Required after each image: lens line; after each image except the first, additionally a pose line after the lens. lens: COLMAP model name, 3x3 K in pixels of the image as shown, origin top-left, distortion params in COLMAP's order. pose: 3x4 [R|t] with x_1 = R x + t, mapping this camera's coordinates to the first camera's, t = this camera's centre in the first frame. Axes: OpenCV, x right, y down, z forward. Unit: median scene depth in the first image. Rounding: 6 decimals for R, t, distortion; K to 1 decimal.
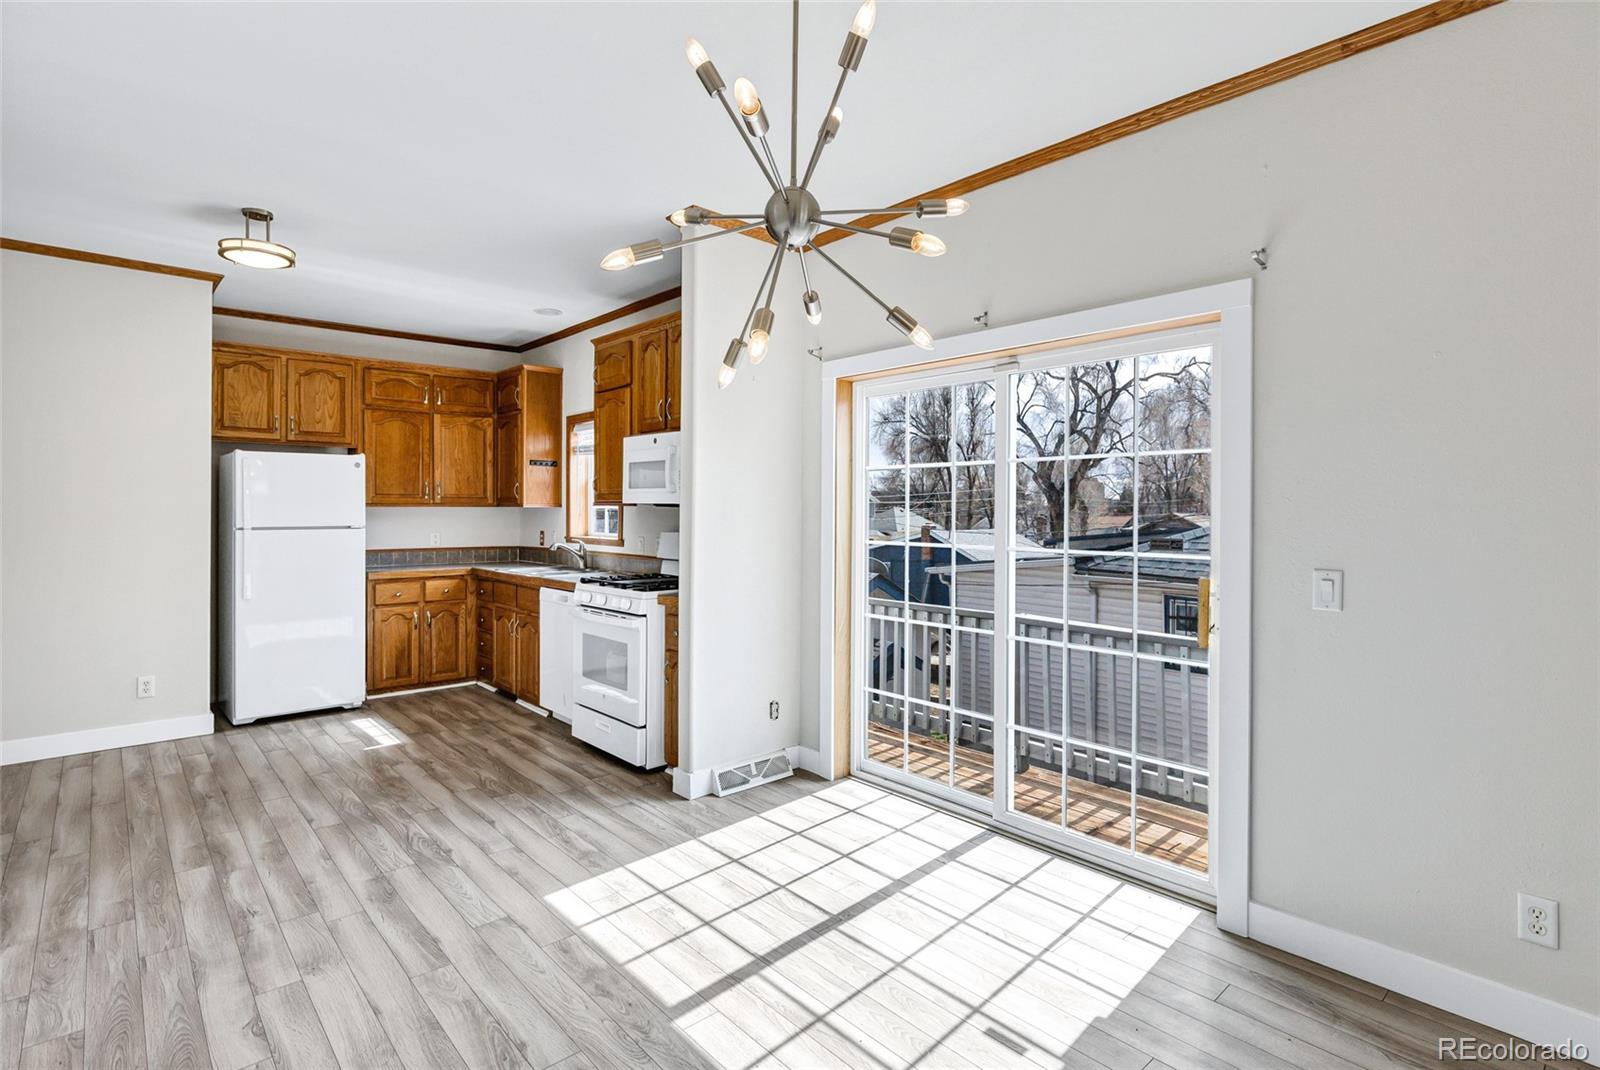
lens RADIAL K [[752.7, 0, 782.6], [0, 752.7, 509.1], [0, 0, 1]] dist [0.017116, 0.000374]
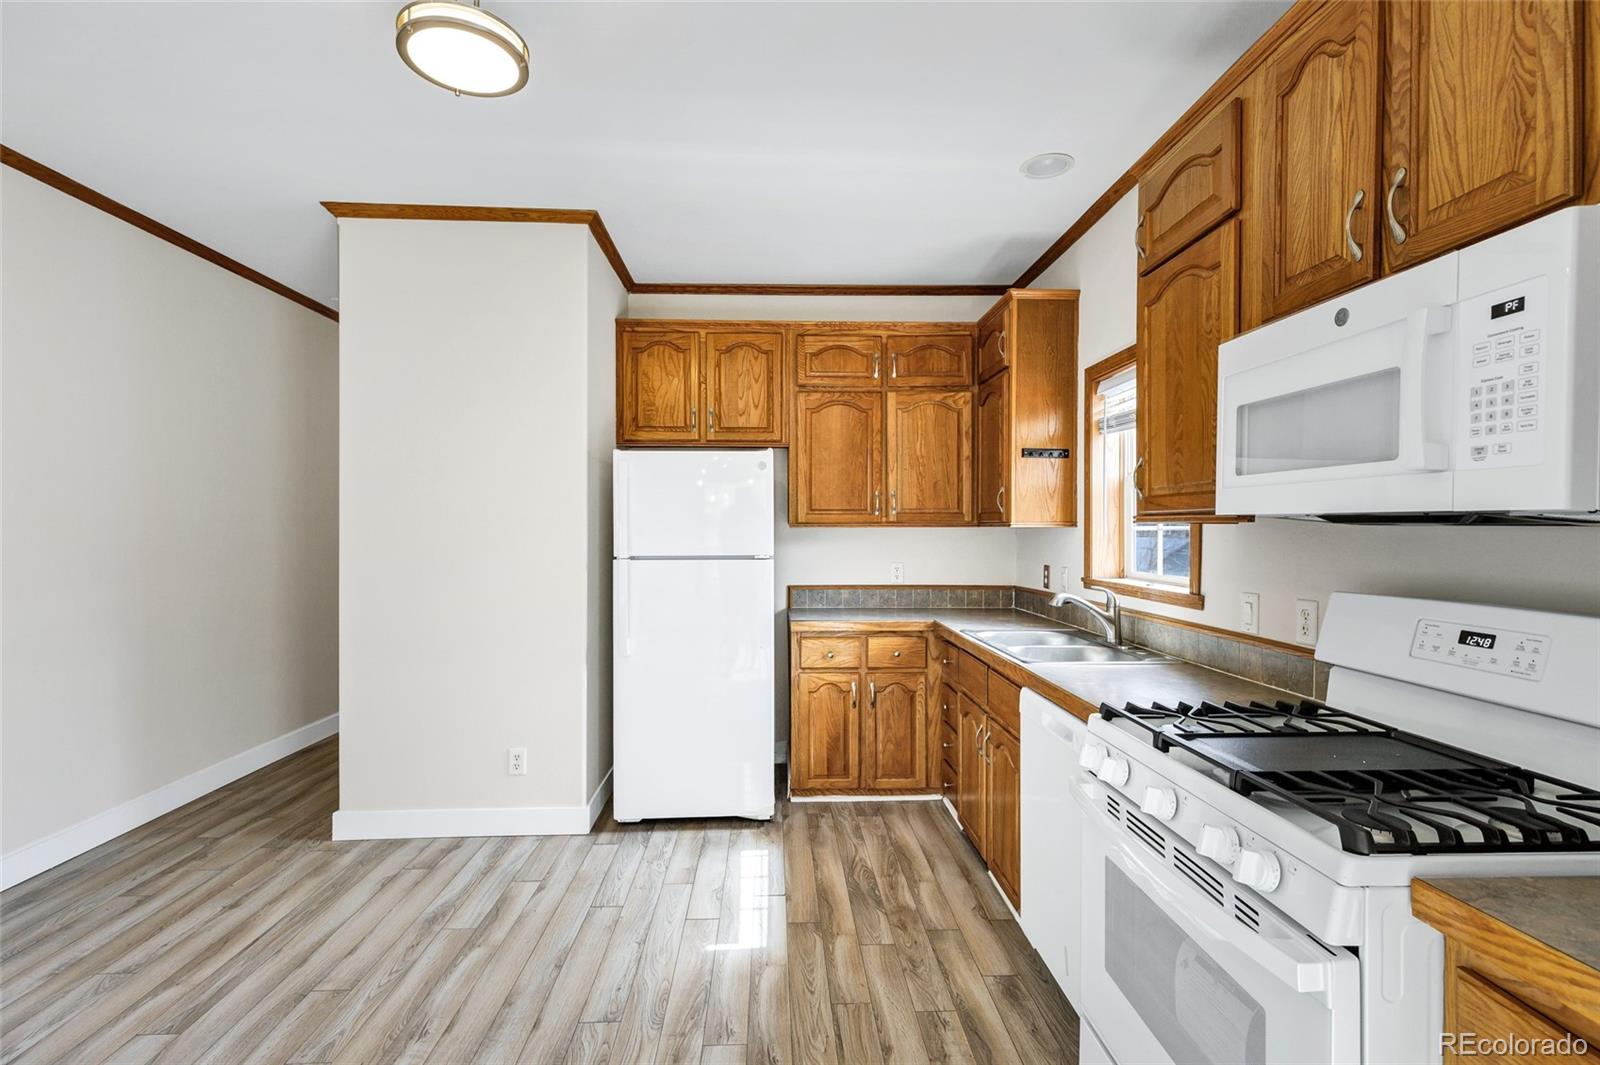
lens RADIAL K [[725.0, 0, 797.8], [0, 725.0, 532.5], [0, 0, 1]] dist [0.009366, -0.000544]
pose [[0.776868, 0.000880, -0.629663, -0.118869], [0.001221, 0.999995, 0.002904, -0.000221], [0.629663, -0.003025, 0.776863, 0.475592]]
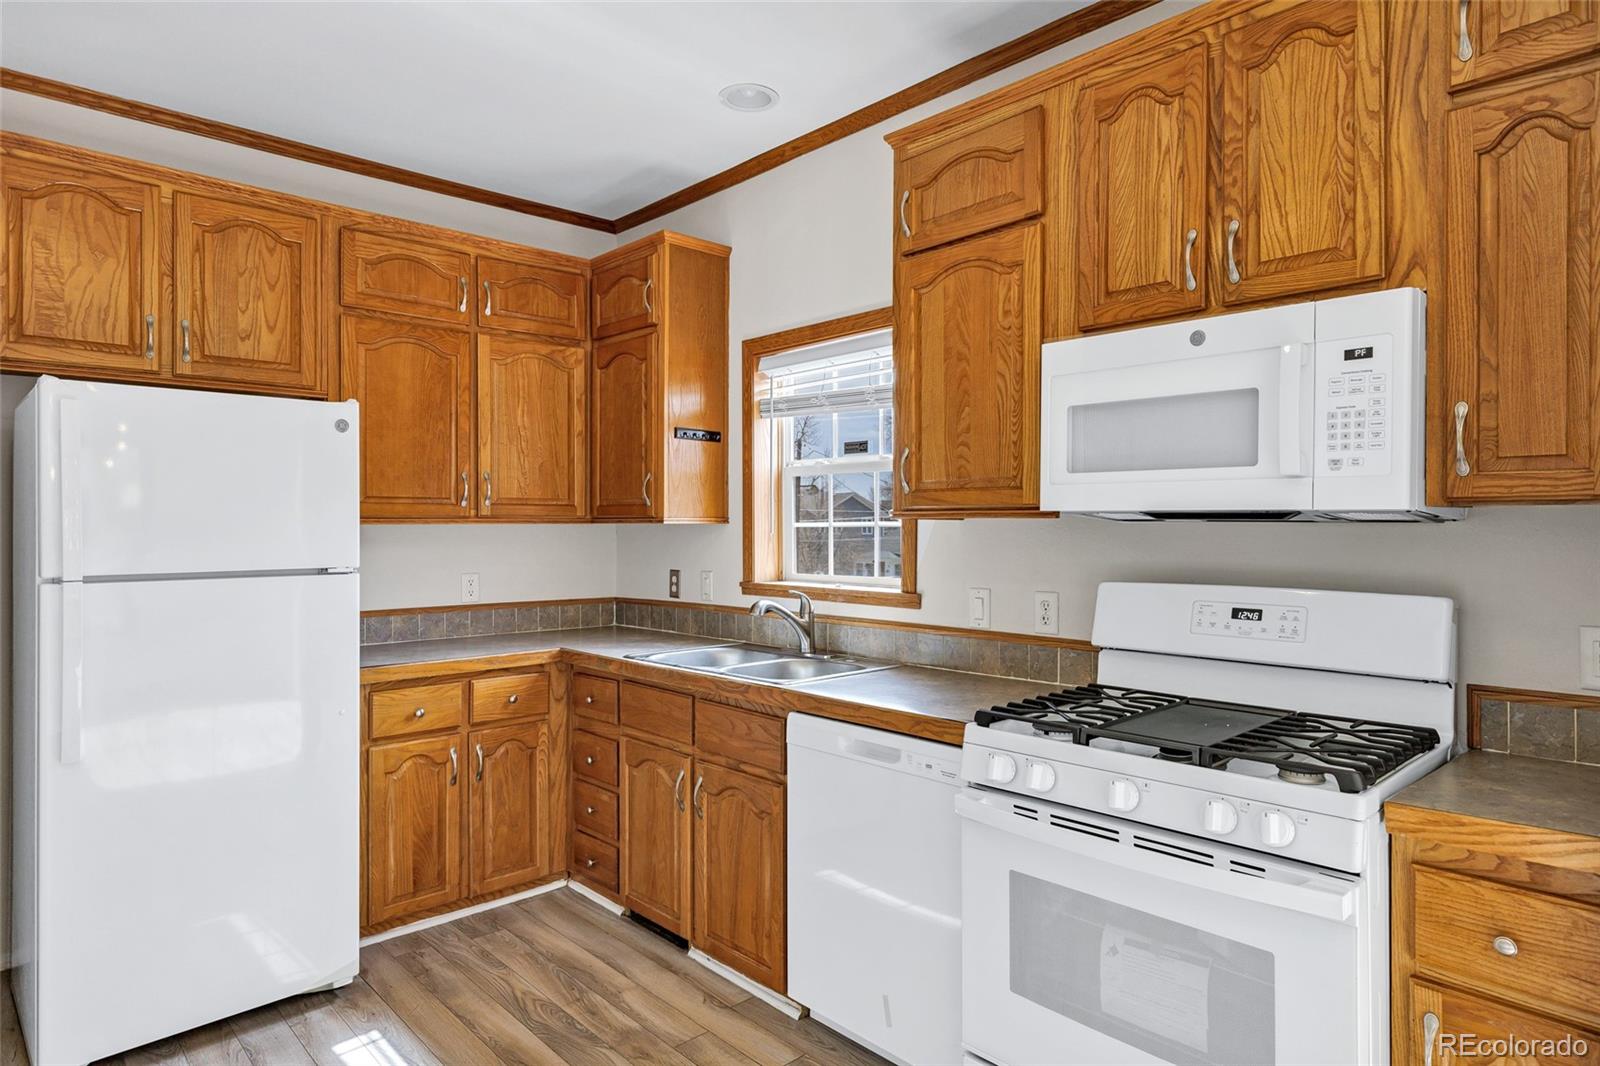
lens RADIAL K [[921.7, 0, 809.1], [0, 921.7, 524.4], [0, 0, 1]] dist [0.015027, 0.000347]
pose [[0.999708, -0.003730, 0.023854, -0.284909], [0.003795, 0.999989, -0.002696, -0.000016], [-0.023844, 0.002786, 0.999712, 0.432097]]
